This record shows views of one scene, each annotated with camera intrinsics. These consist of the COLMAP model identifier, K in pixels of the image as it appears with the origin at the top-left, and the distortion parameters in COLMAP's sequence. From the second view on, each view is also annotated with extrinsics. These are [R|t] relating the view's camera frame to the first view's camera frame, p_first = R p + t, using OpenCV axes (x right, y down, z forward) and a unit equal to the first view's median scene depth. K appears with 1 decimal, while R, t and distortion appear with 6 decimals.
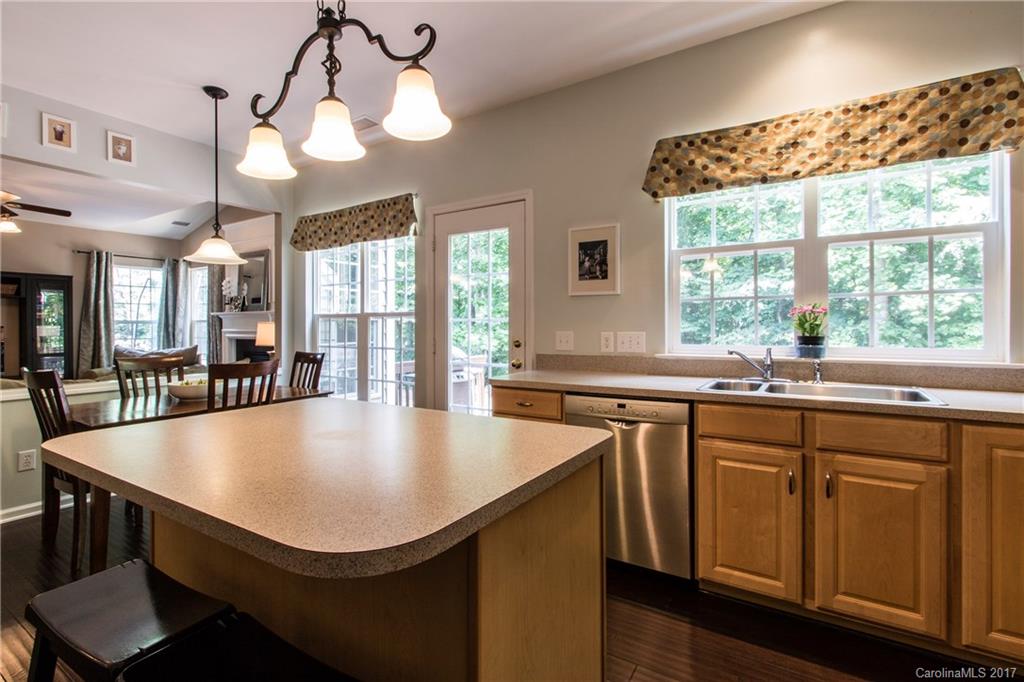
lens RADIAL K [[482.9, 0, 509.1], [0, 482.9, 333.5], [0, 0, 1]] dist [0.002542, 0.000391]
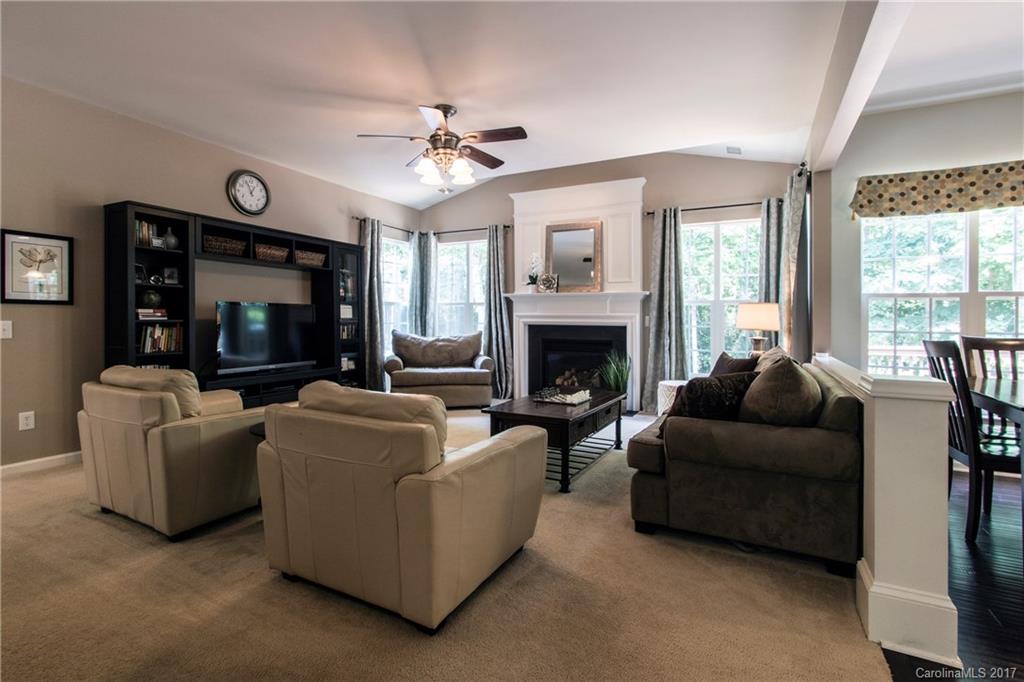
lens RADIAL K [[485.0, 0, 510.0], [0, 485.0, 317.5], [0, 0, 1]] dist [0.000365, 0.000066]
pose [[0.995534, 0.011875, 0.093653, -1.970181], [-0.010363, 0.999808, -0.016611, 0.040940], [-0.093833, 0.015567, 0.995466, 0.392951]]
